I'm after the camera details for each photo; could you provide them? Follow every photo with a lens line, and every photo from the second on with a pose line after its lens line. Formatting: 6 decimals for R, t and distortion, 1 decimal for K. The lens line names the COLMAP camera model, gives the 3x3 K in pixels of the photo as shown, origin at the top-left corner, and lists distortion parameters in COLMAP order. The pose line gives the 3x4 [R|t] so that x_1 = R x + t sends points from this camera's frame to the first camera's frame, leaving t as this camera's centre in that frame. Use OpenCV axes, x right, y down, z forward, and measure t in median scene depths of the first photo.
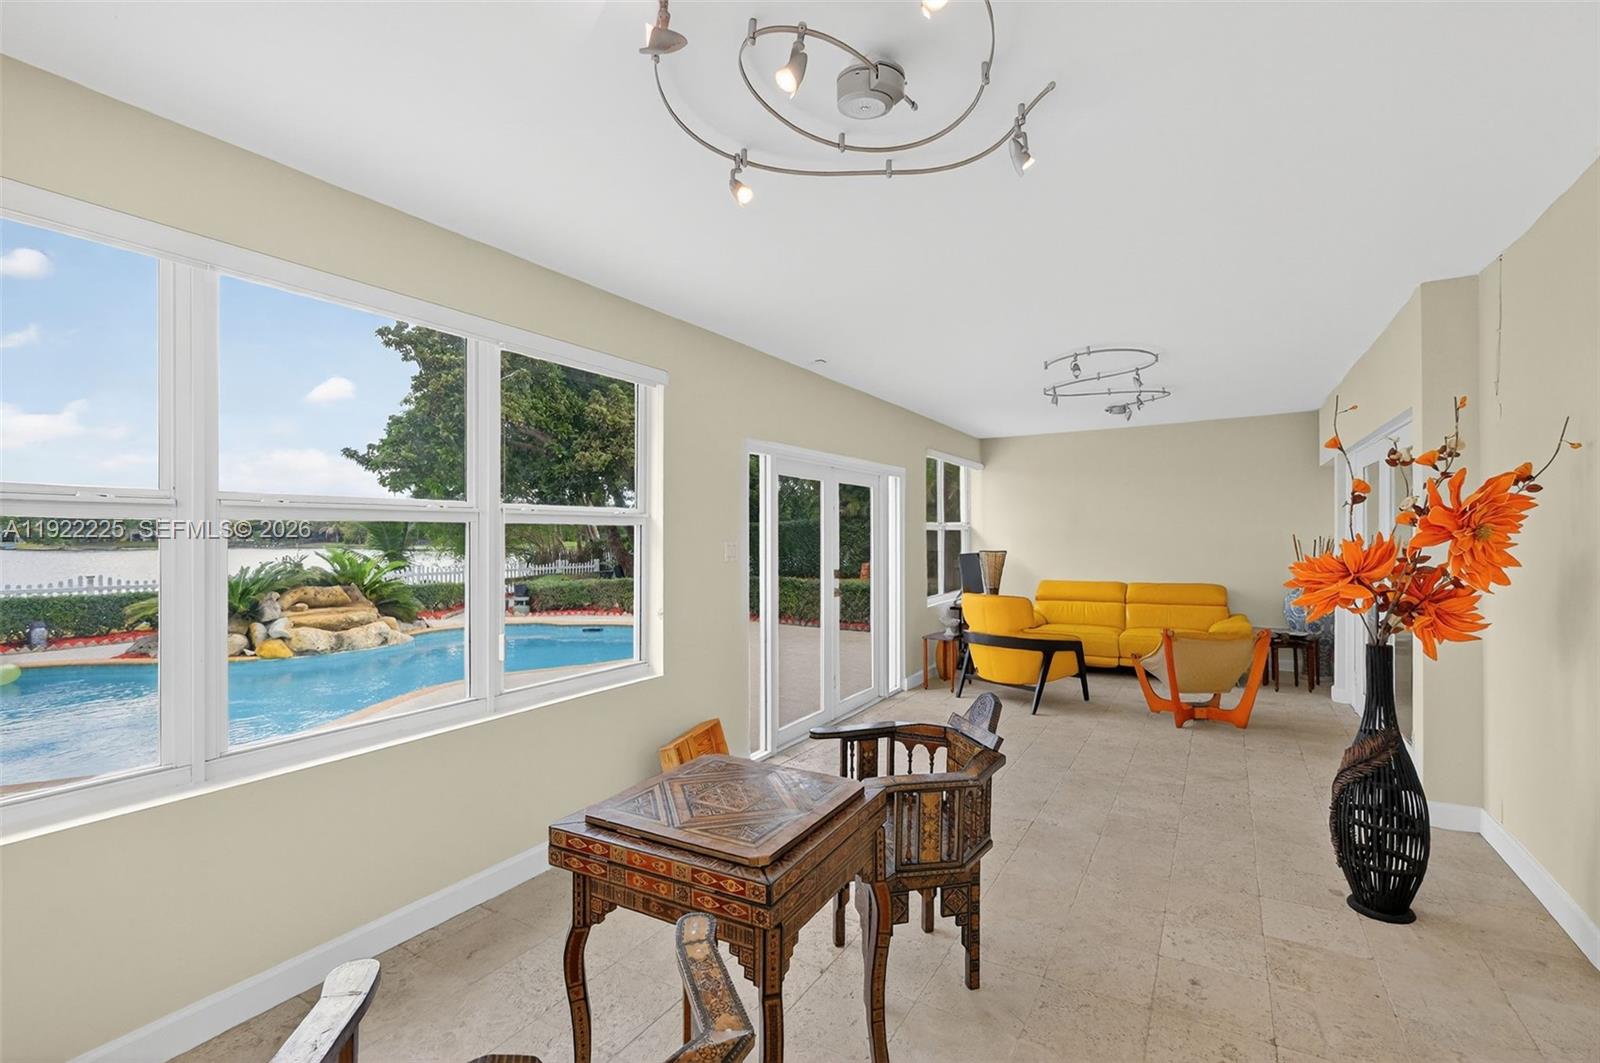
lens RADIAL K [[711.5, 0, 809.7], [0, 711.5, 523.7], [0, 0, 1]] dist [-0.001686, -0.000500]
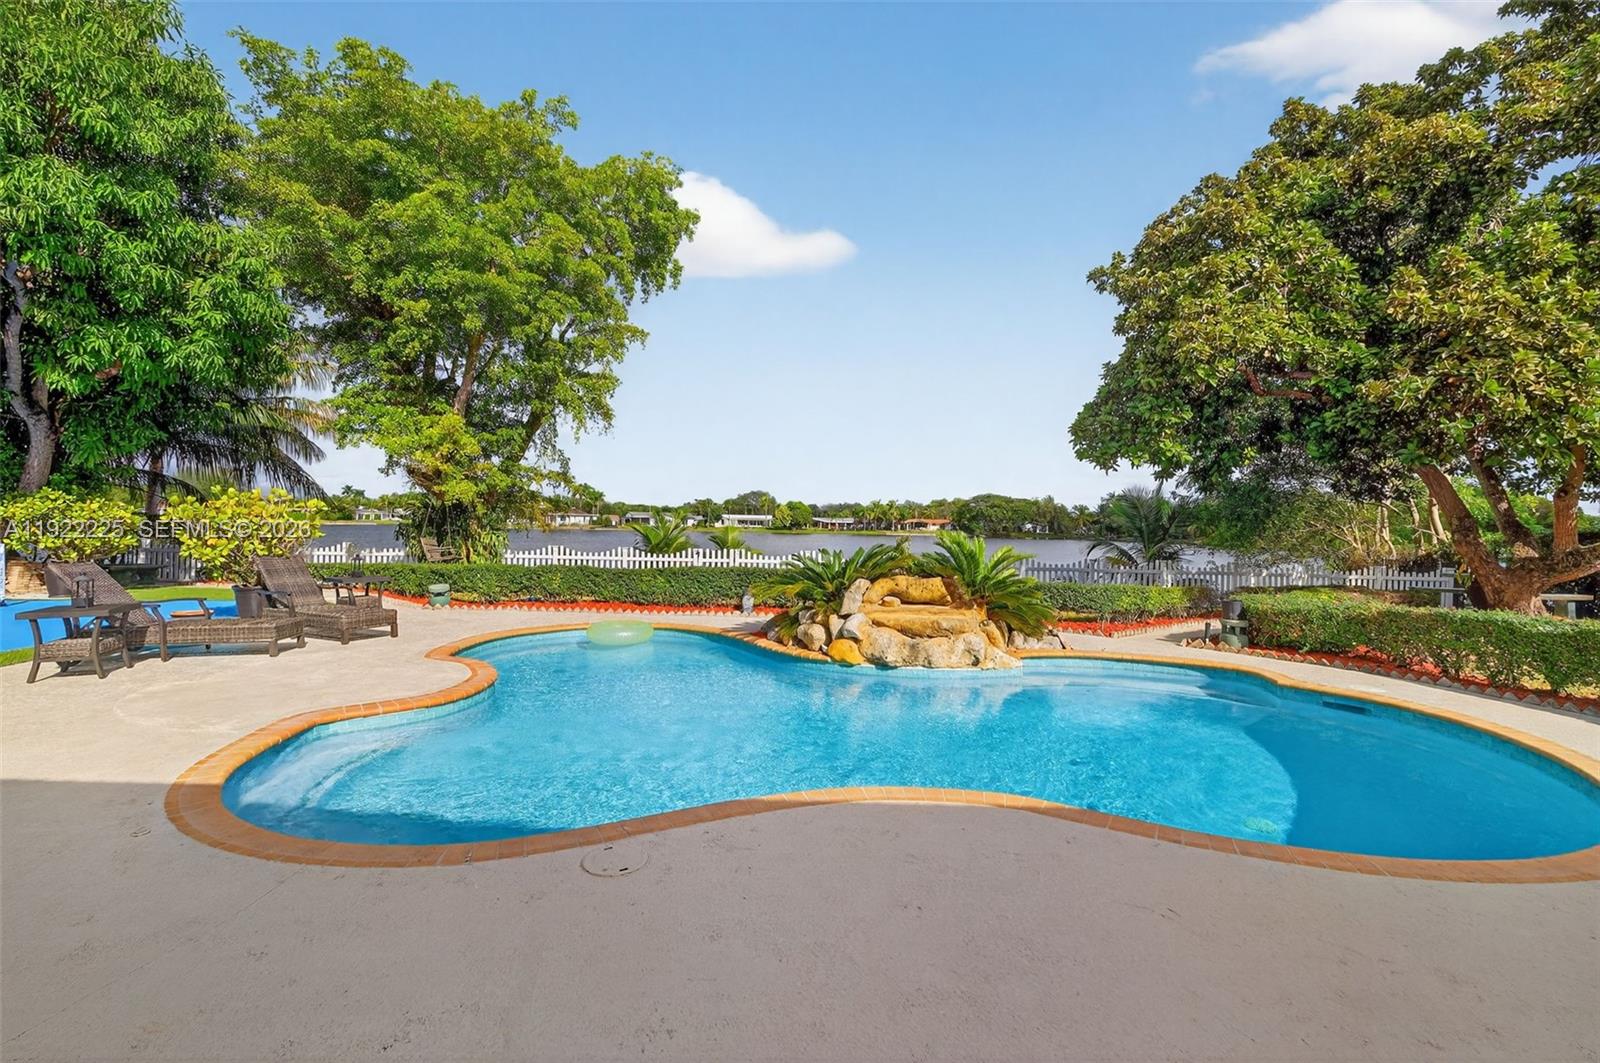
lens RADIAL K [[711.5, 0, 809.7], [0, 711.5, 523.7], [0, 0, 1]] dist [-0.001686, -0.000500]
pose [[0.487928, 0.013104, -0.872786, -0.069727], [-0.009414, 0.999908, 0.009749, 0.025109], [0.872833, 0.003460, 0.488006, 0.575476]]
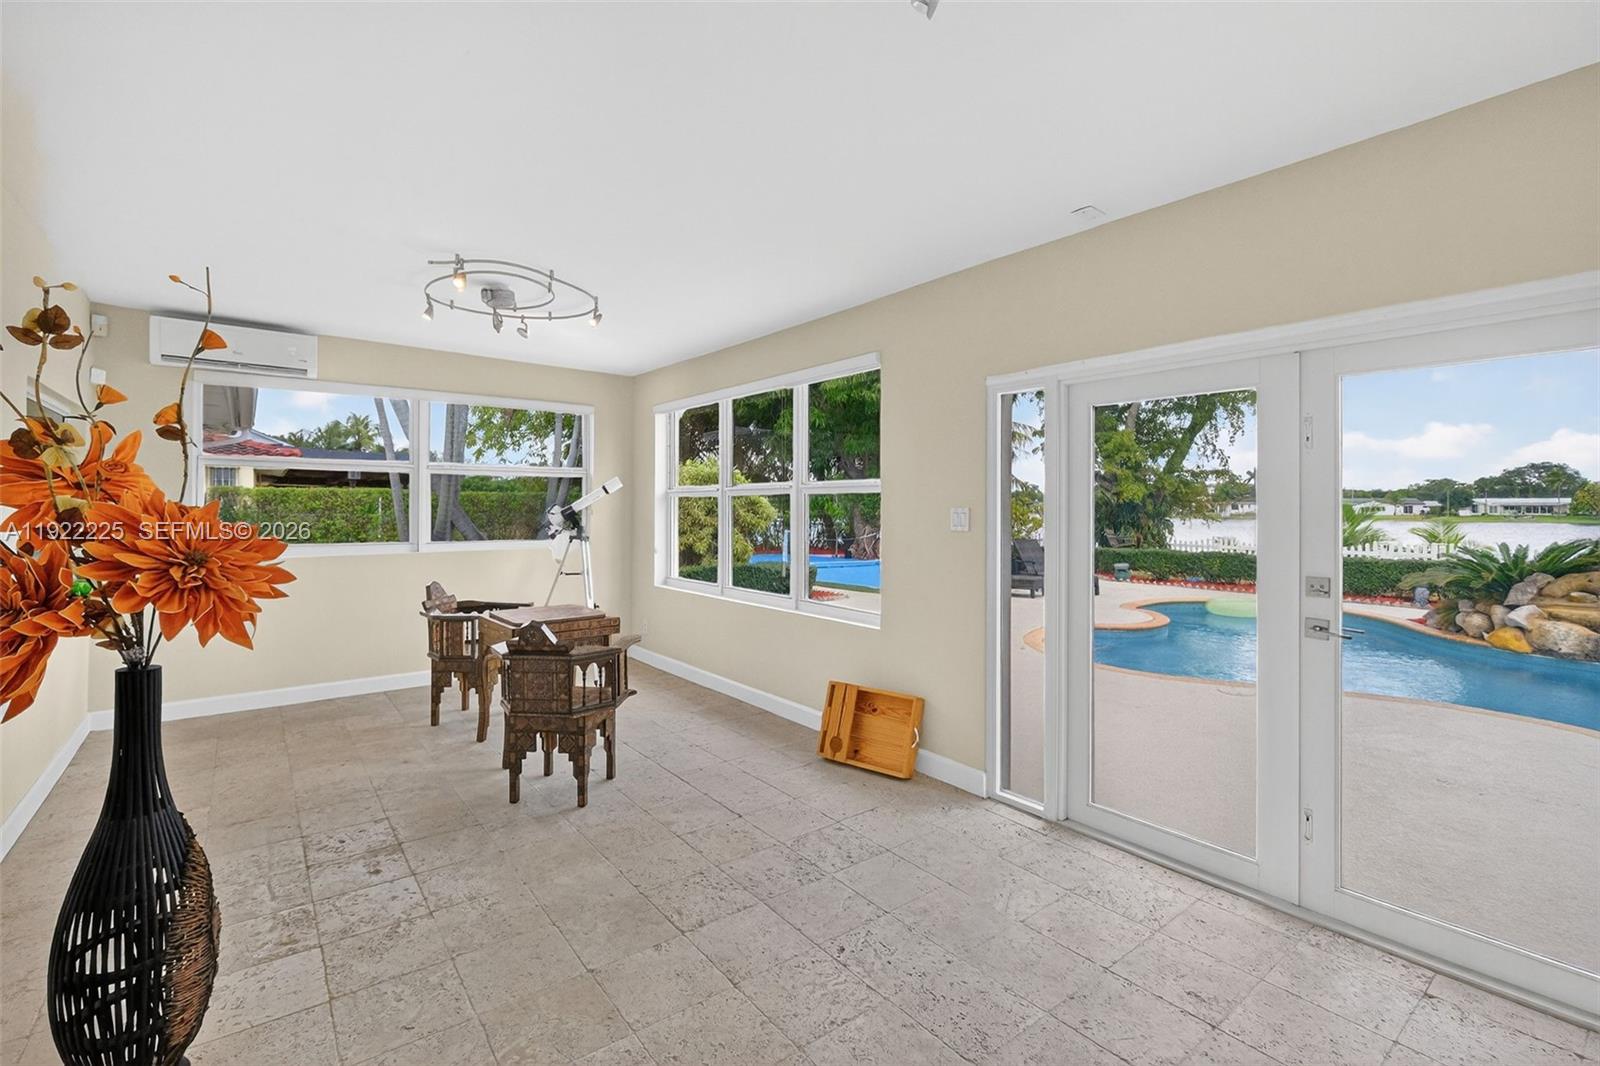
lens RADIAL K [[703.1, 0, 804.1], [0, 703.1, 509.0], [0, 0, 1]] dist [-0.000715, -0.000461]
pose [[-0.365577, 0.005262, -0.930766, 0.344529], [0.011865, 0.999929, 0.000993, 0.009877], [0.930705, -0.010680, -0.365614, 0.528182]]
